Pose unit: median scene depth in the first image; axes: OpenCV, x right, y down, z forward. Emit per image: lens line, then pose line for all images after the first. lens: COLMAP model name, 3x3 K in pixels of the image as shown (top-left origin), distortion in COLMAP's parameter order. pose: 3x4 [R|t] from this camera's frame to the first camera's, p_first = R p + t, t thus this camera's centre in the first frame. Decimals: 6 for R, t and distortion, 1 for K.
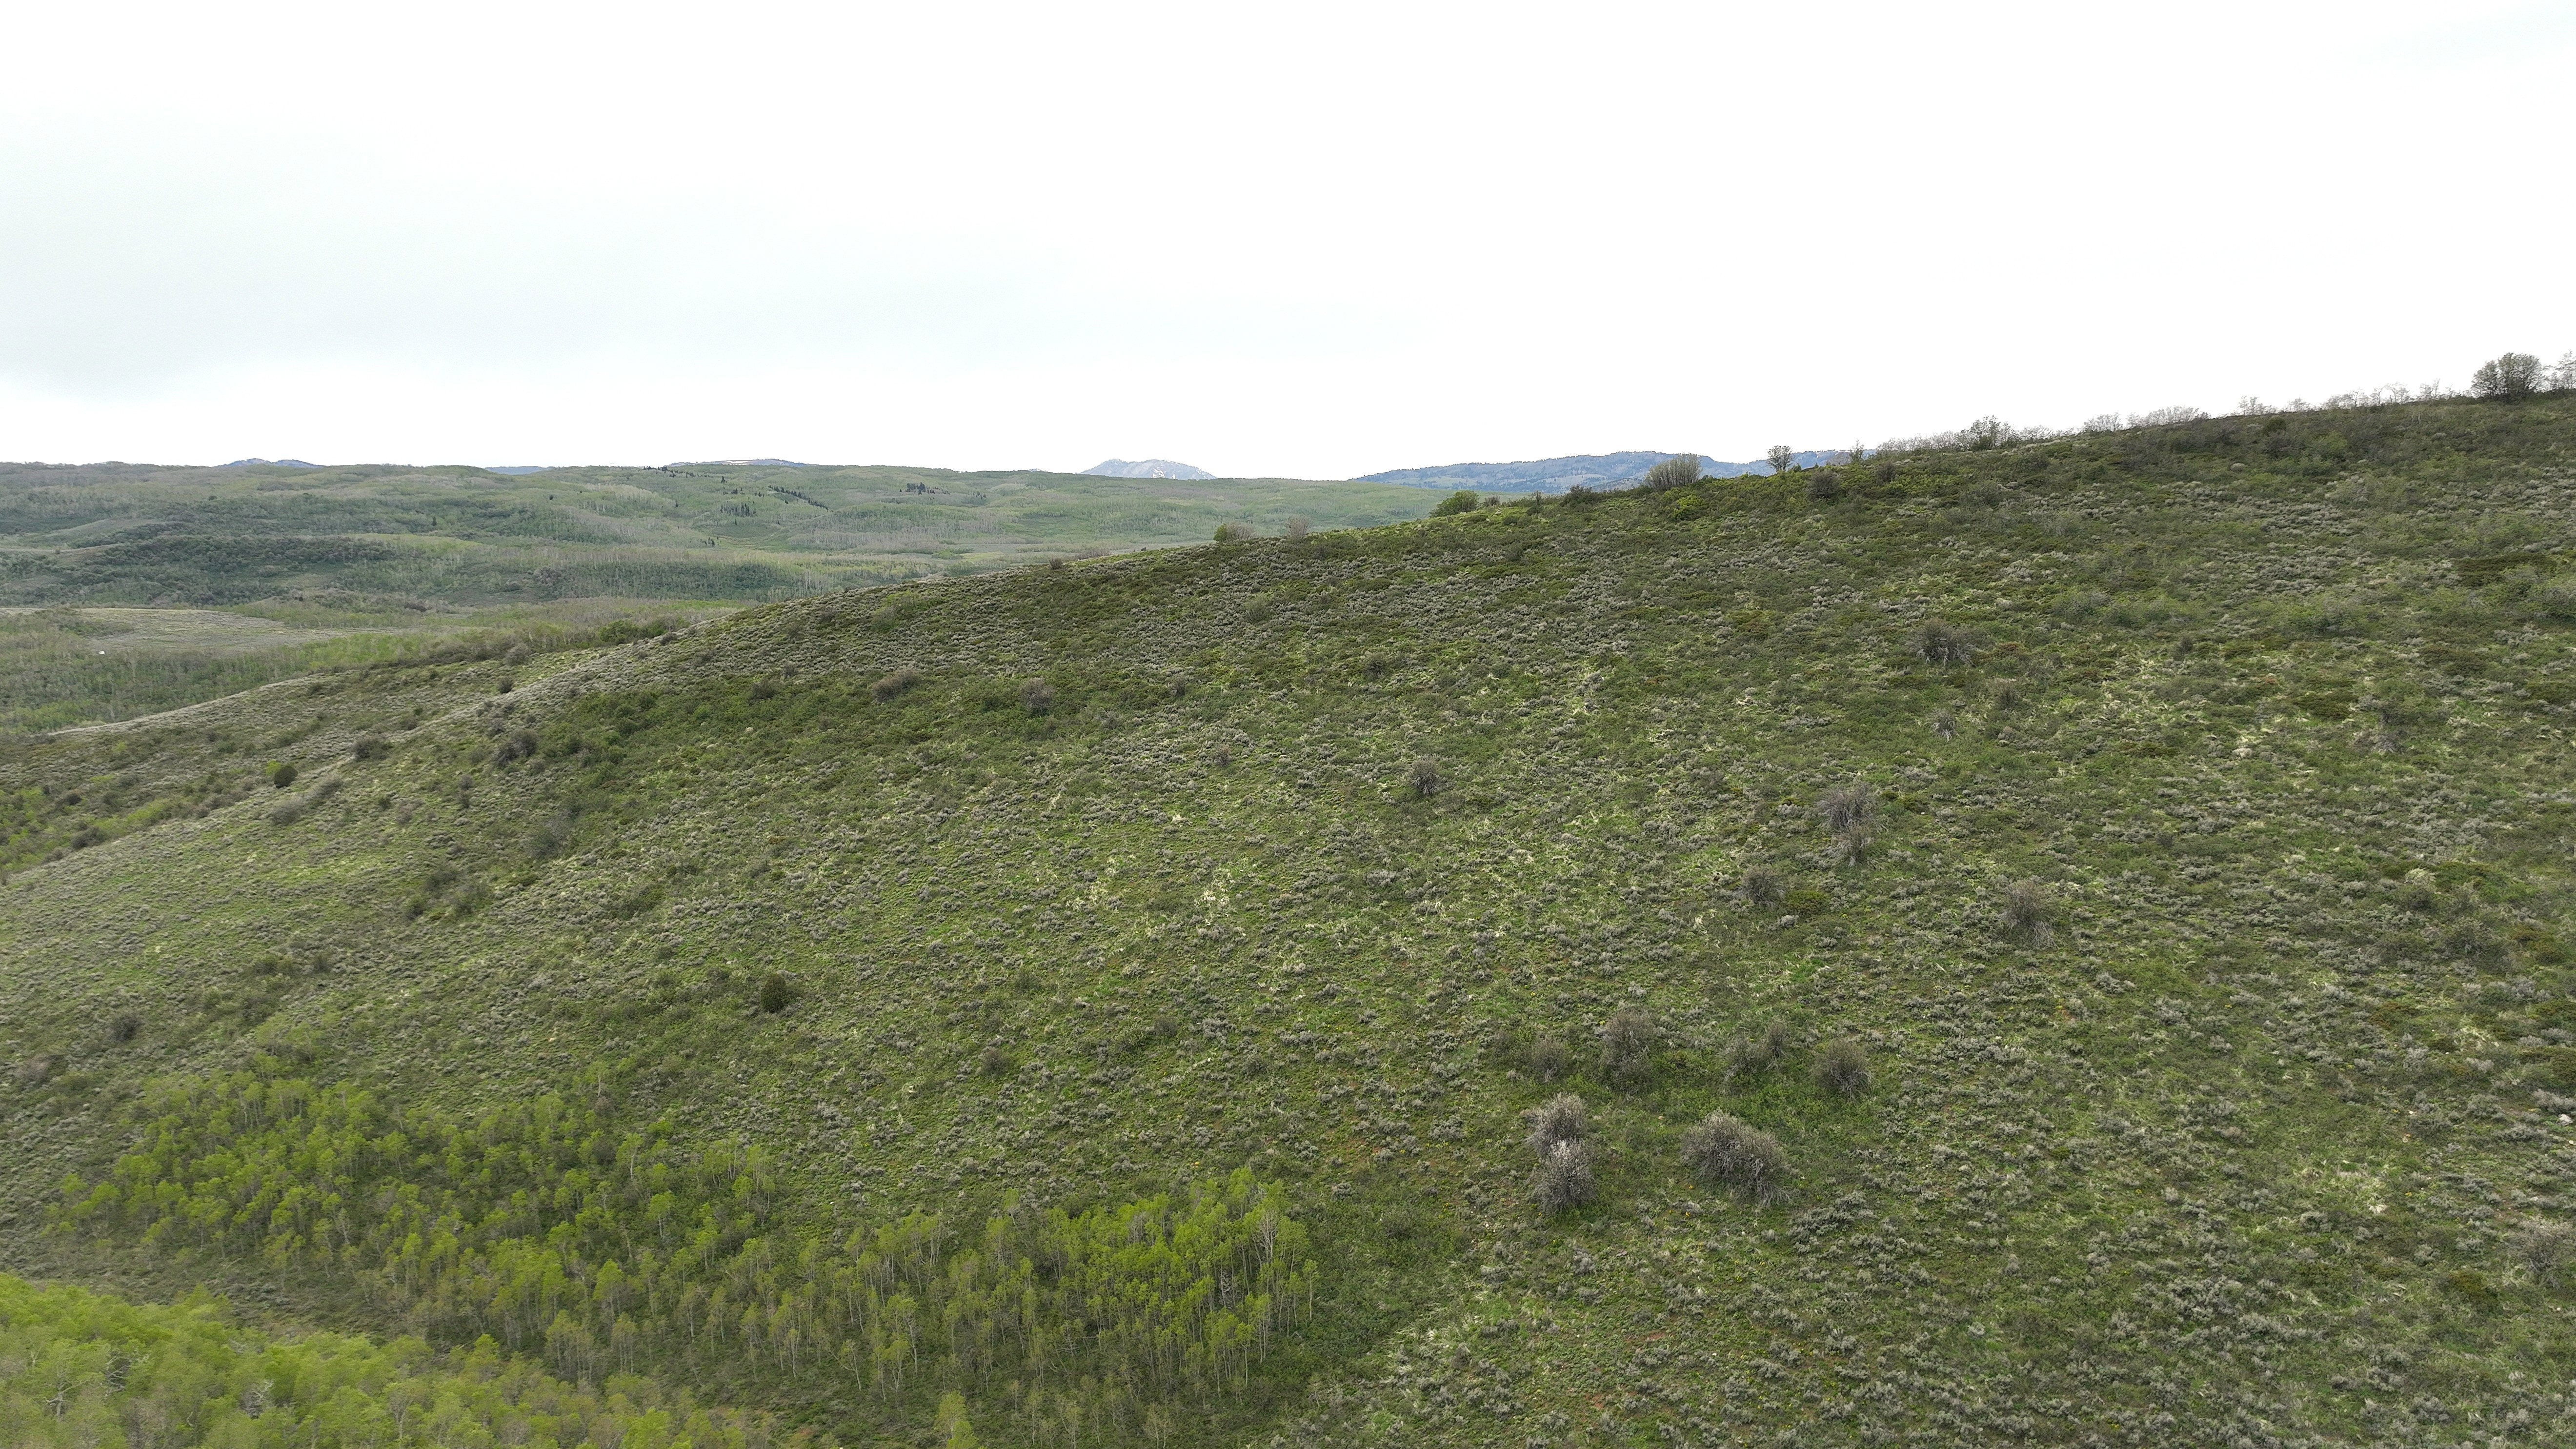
lens RADIAL K [[1819.8, 0, 1291.1], [0, 1819.8, 712.5], [0, 0, 1]] dist [-0.002000, 0.018120]
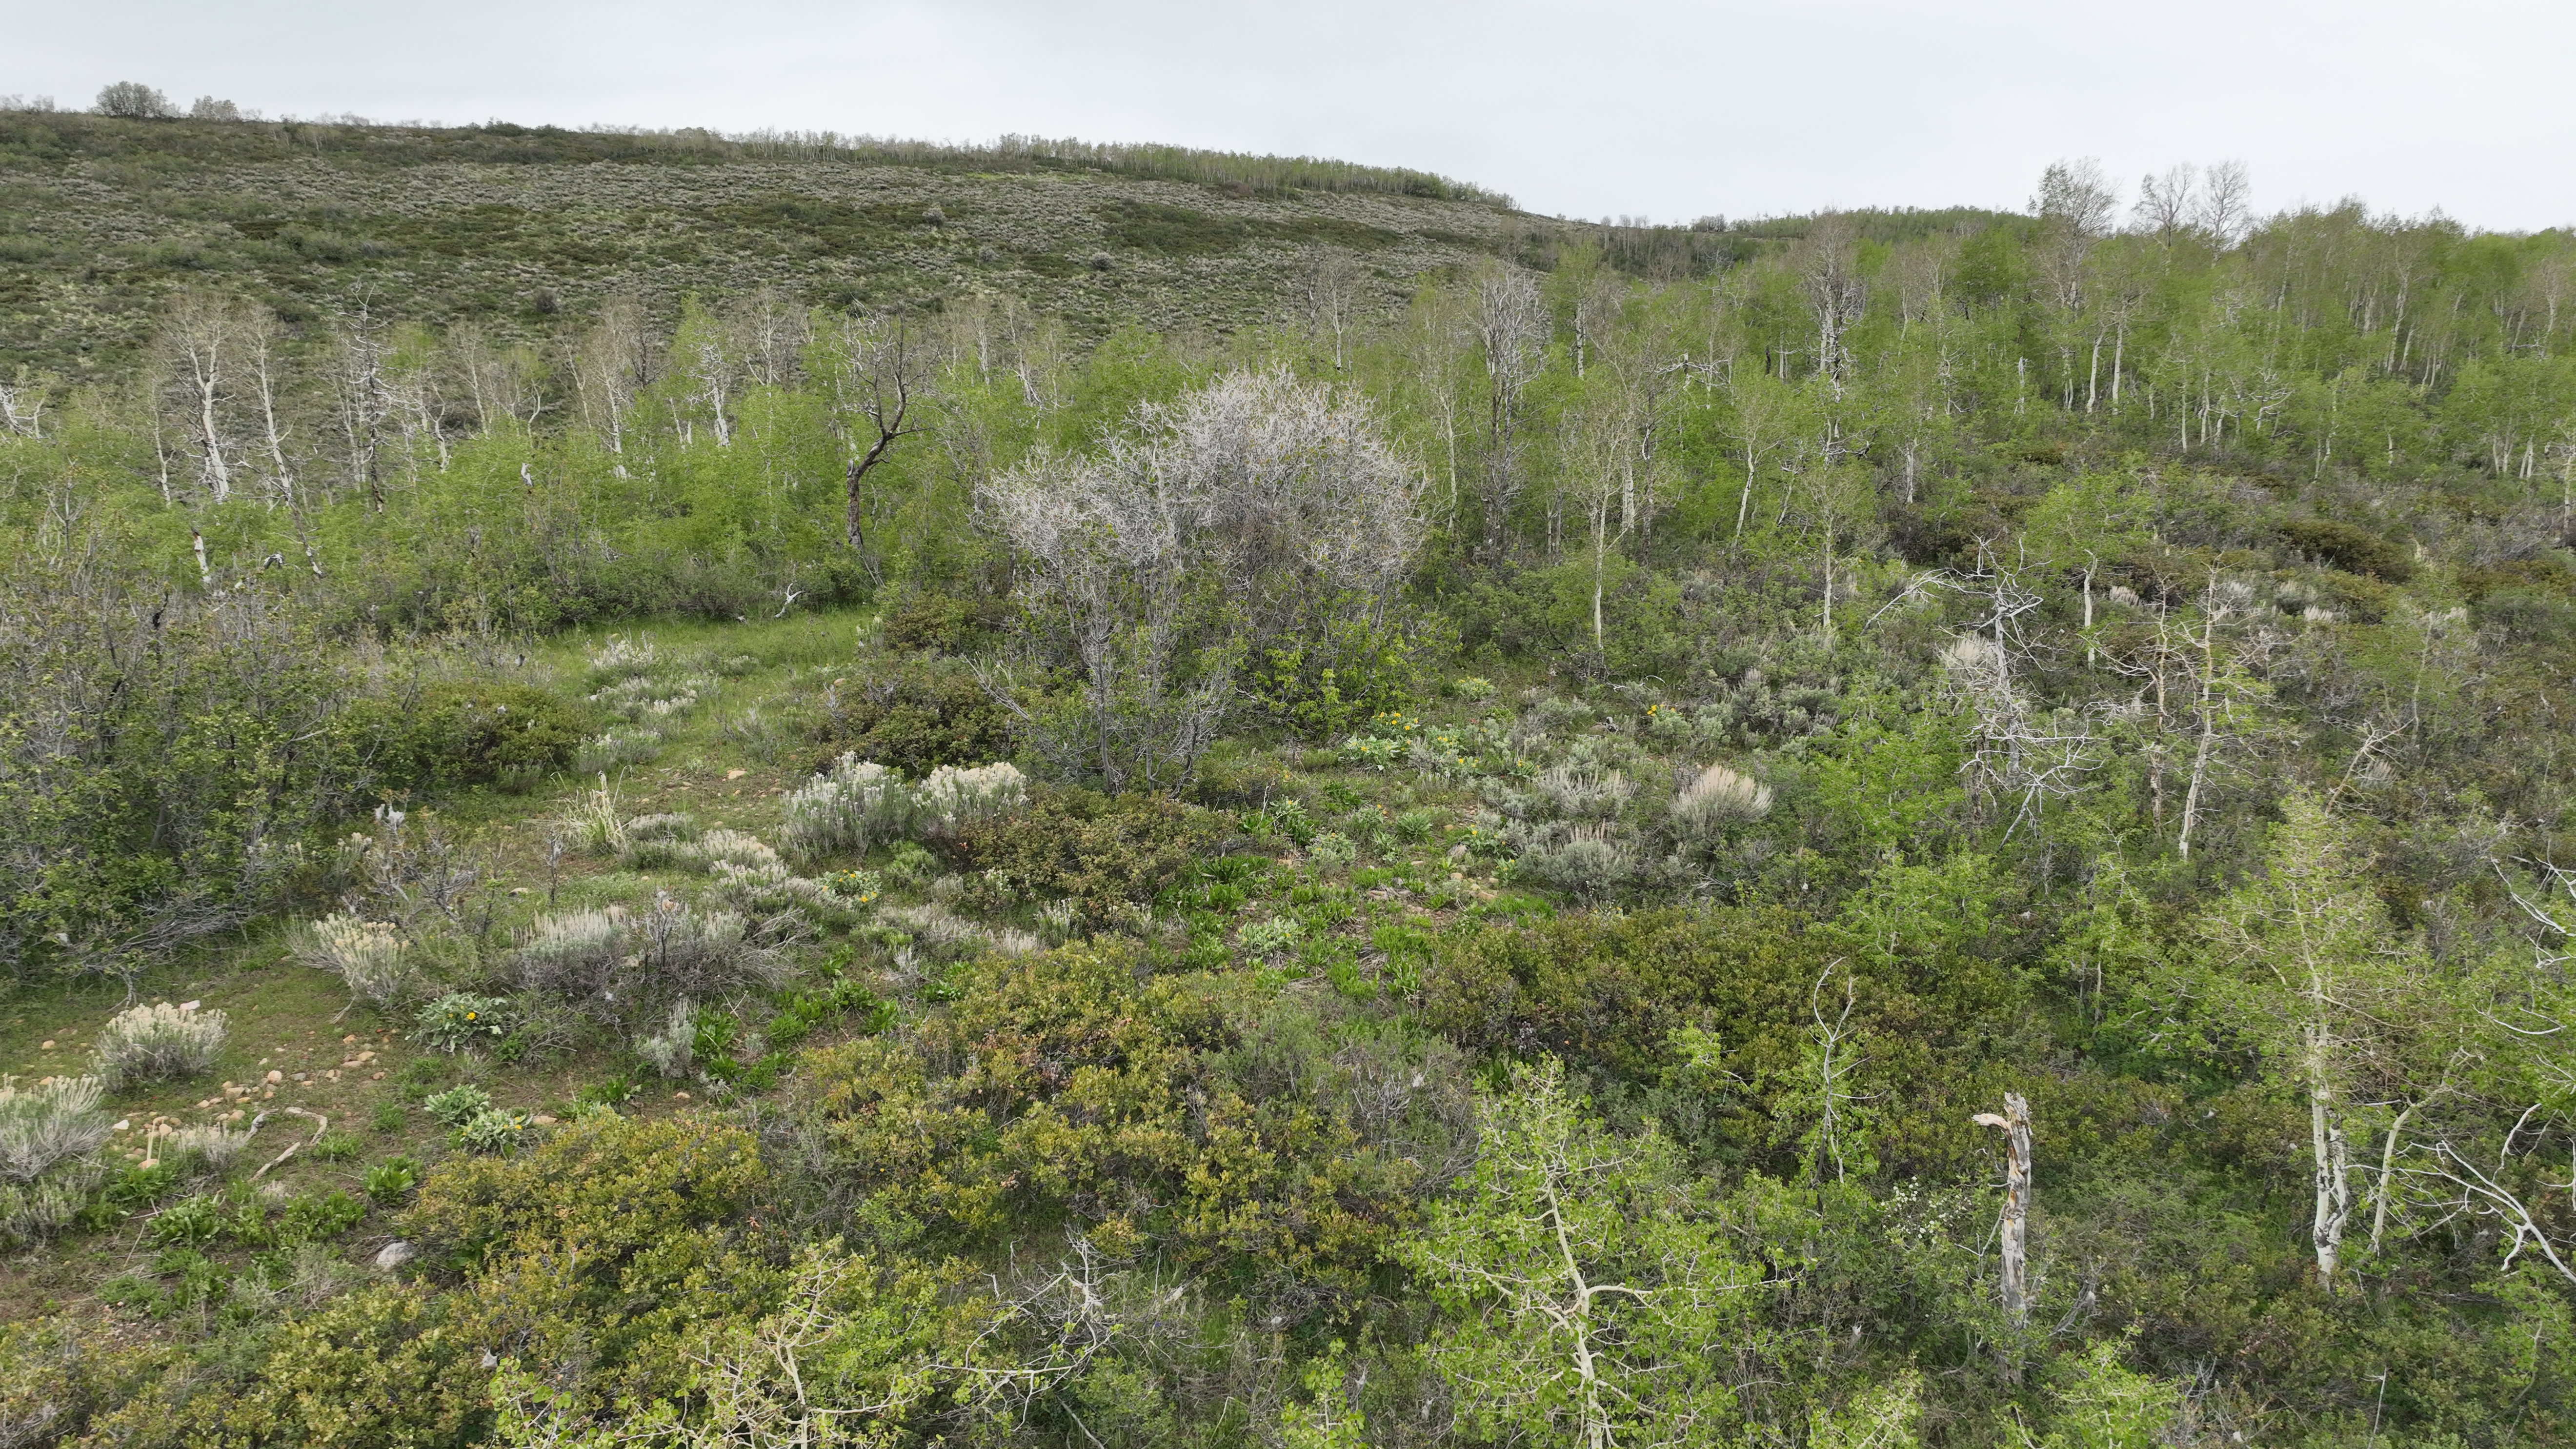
lens RADIAL K [[1819.8, 0, 1281.7], [0, 1819.8, 711.9], [0, 0, 1]] dist [-0.002000, 0.018120]
pose [[0.203795, -0.188740, 0.960648, -0.679602], [0.095799, 0.980376, 0.172292, 0.133922], [-0.974315, 0.056917, 0.217877, -0.083500]]
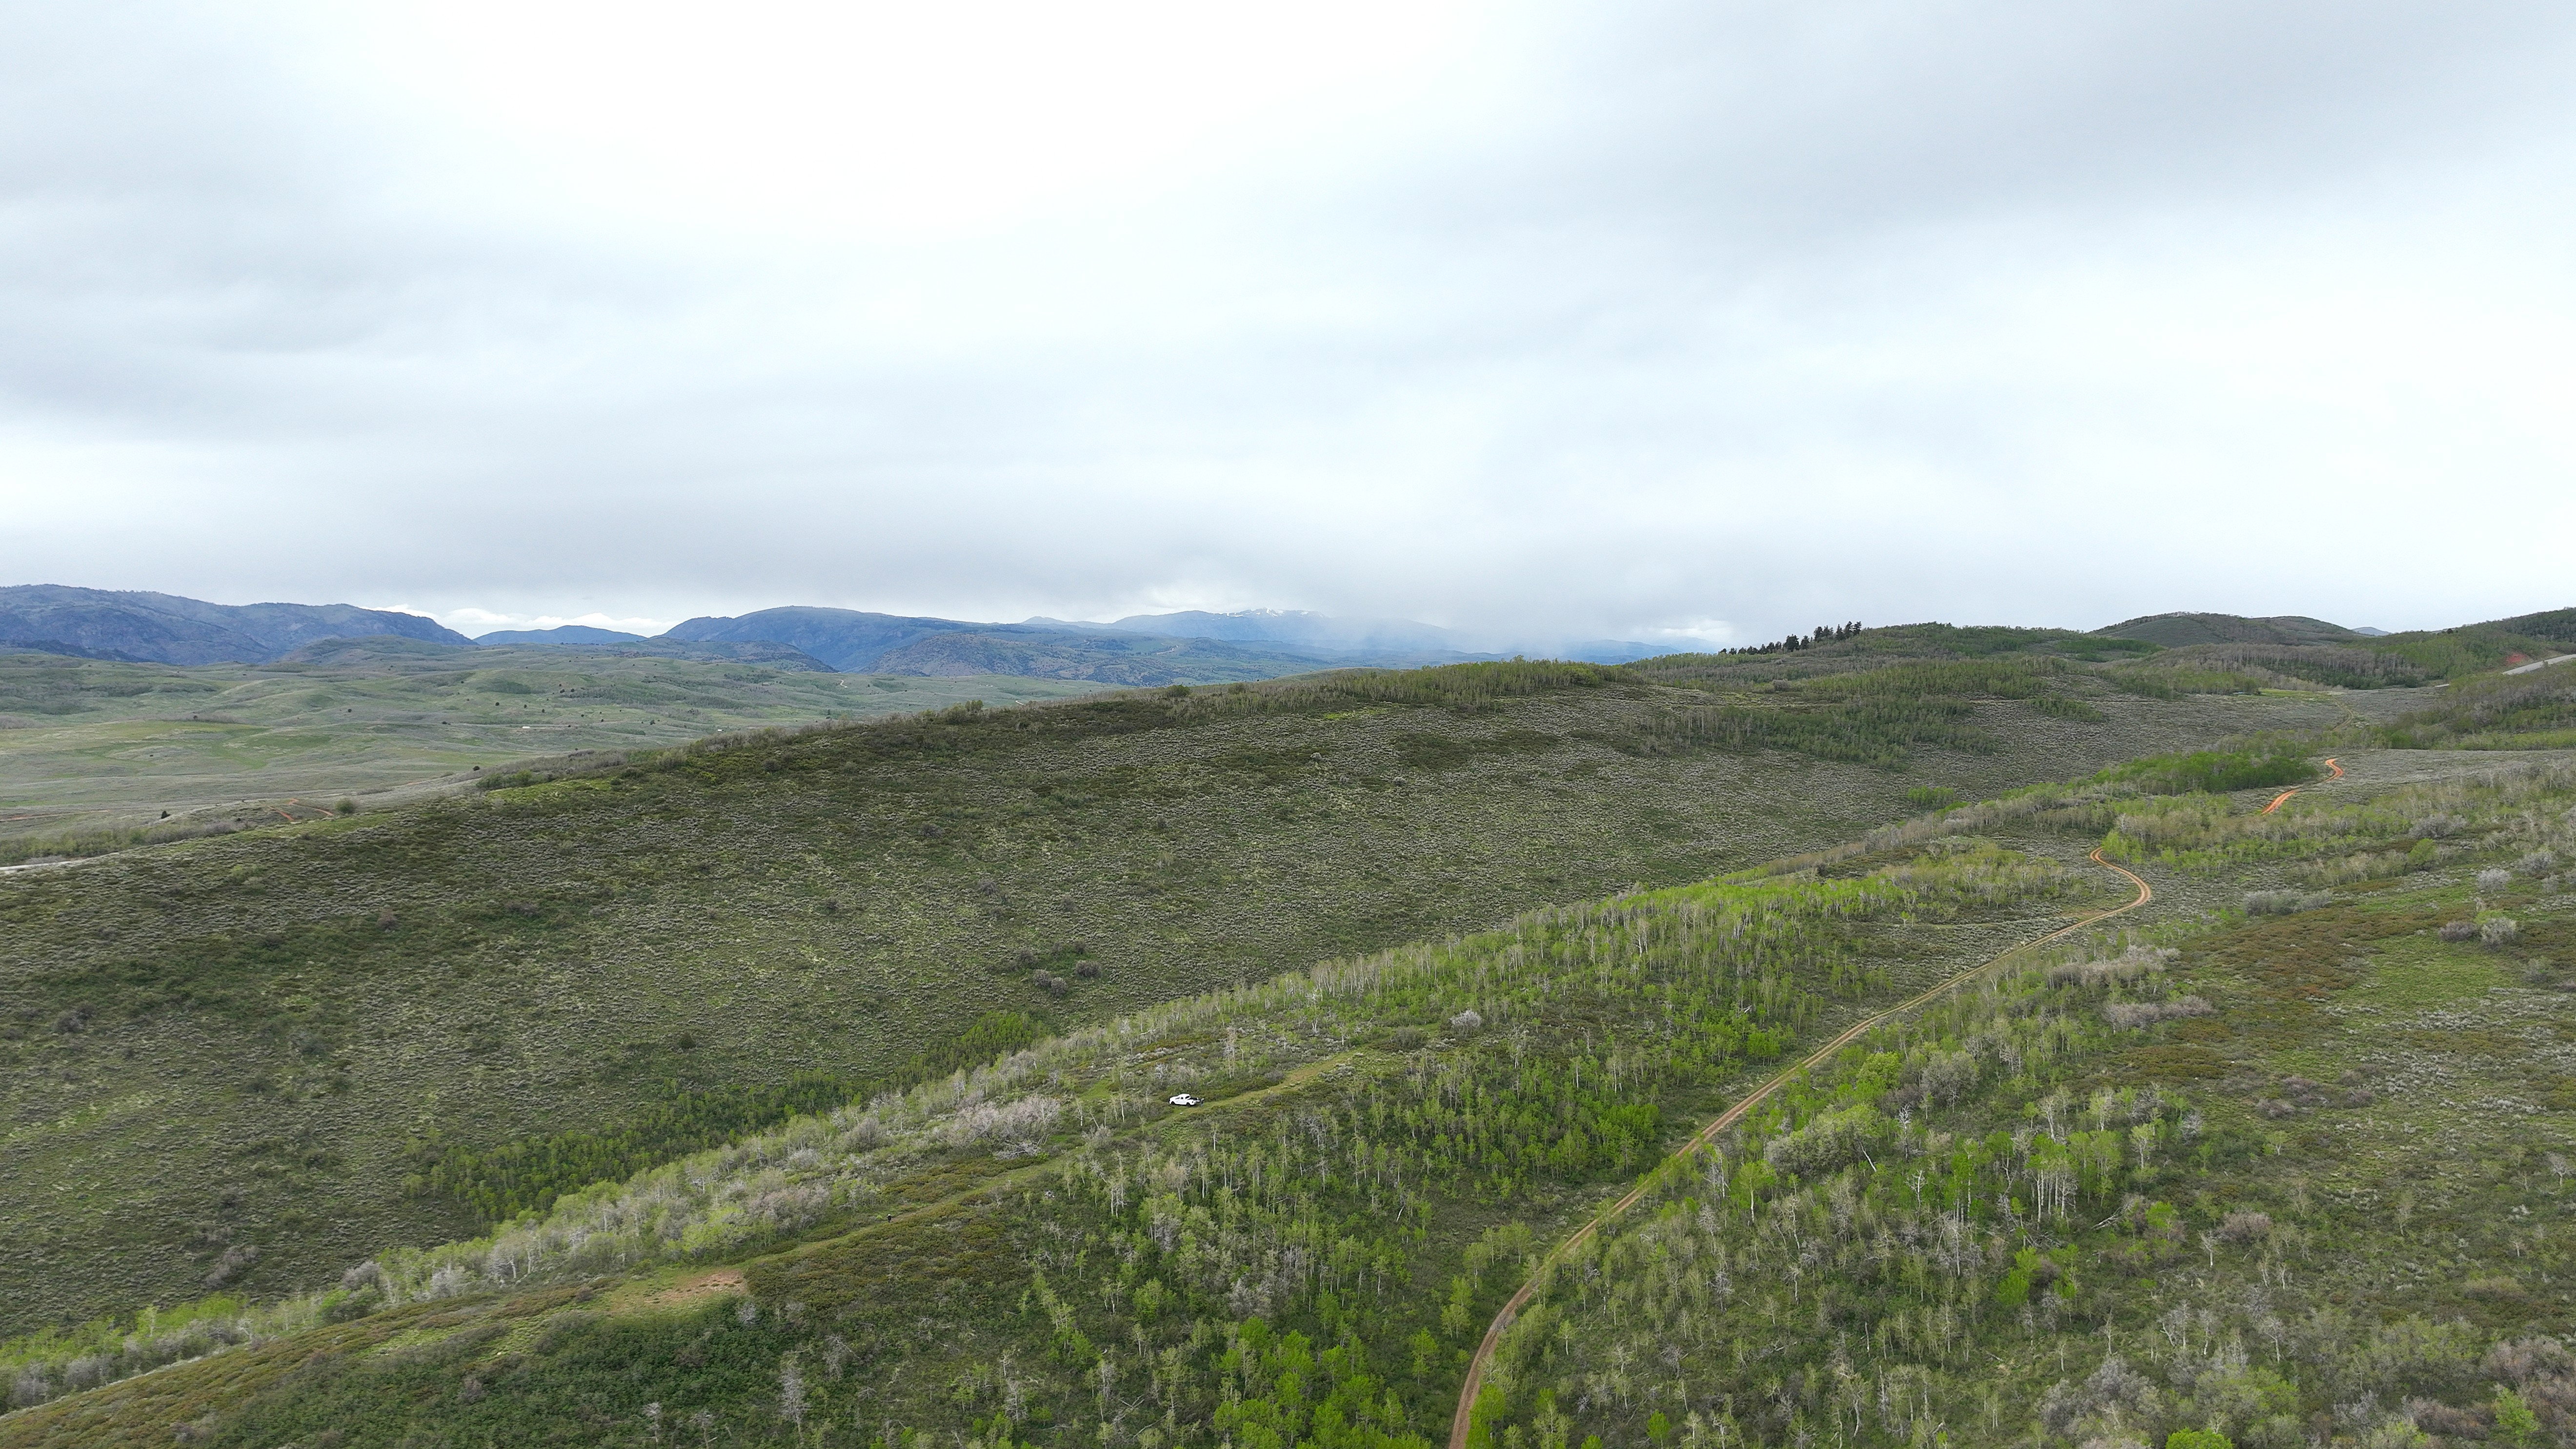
lens RADIAL K [[1819.8, 0, 1282.5], [0, 1819.8, 716.9], [0, 0, 1]] dist [-0.002000, 0.018120]
pose [[0.323330, -0.048712, 0.945032, -2.506184], [0.095115, 0.995290, 0.018760, -0.251638], [-0.941494, 0.083821, 0.326440, -0.545835]]
